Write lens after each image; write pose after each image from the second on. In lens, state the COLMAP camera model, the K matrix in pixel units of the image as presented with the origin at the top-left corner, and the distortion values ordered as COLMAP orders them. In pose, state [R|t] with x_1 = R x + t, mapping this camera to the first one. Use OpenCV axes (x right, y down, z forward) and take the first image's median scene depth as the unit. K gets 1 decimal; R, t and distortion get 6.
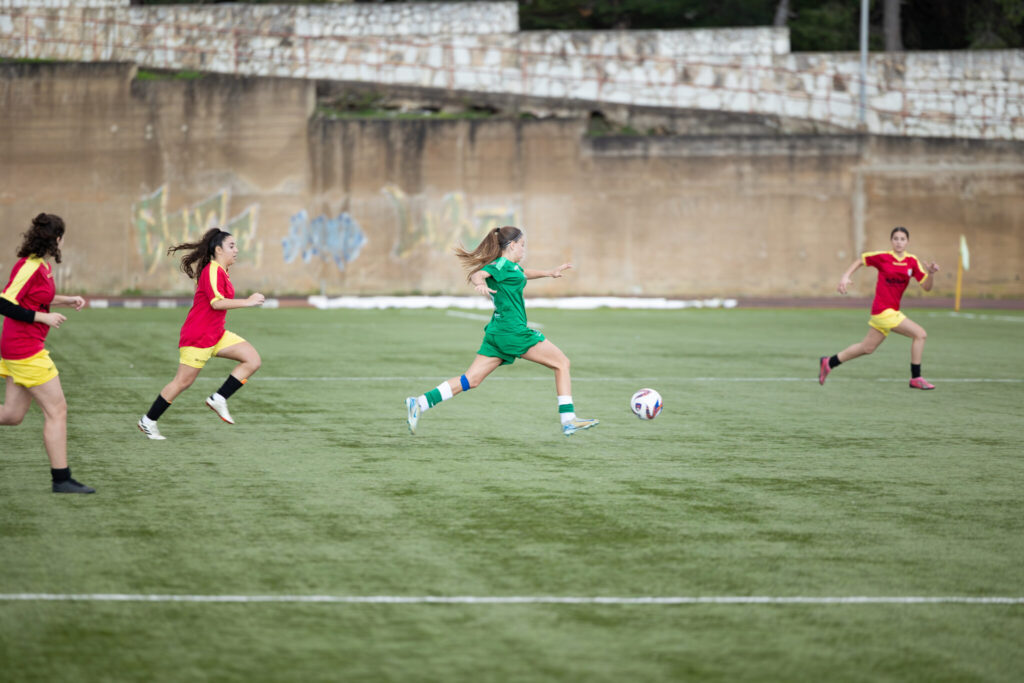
lens RADIAL K [[5520.1, 0, 512.2], [0, 5520.1, 342.0], [0, 0, 1]] dist [0.152666, 0.000000]
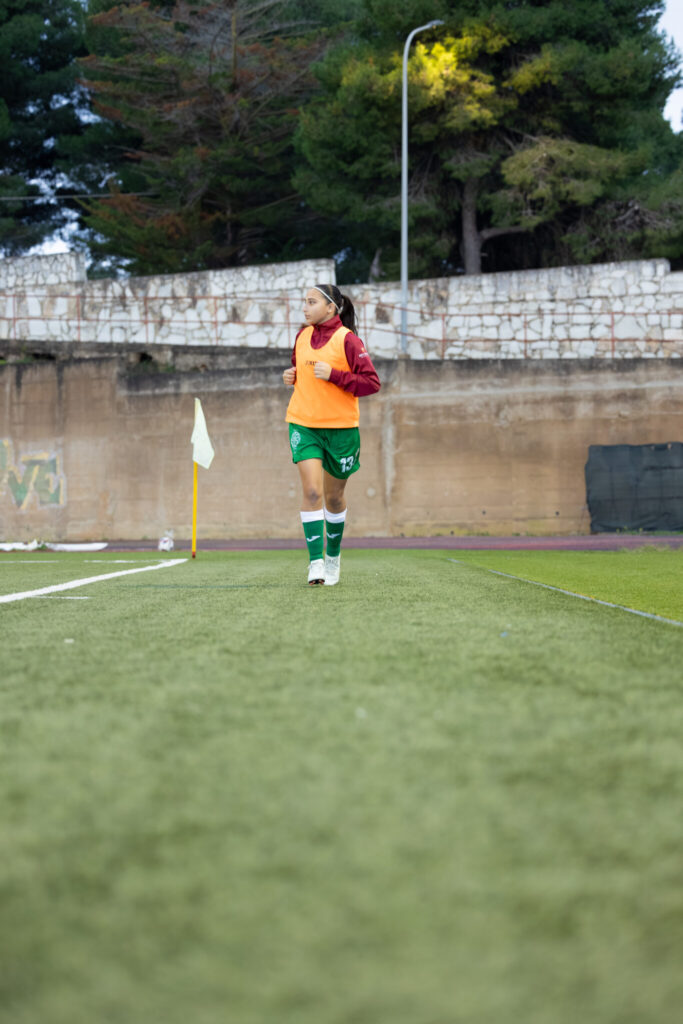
lens RADIAL K [[2033.7, 0, 340.3], [0, 2033.7, 510.5], [0, 0, 1]] dist [0.026923, 0.000000]
pose [[0.993855, -0.017237, -0.109340, 0.089757], [0.014450, 0.999551, -0.026233, -0.003970], [0.109743, 0.024492, 0.993658, 0.653546]]
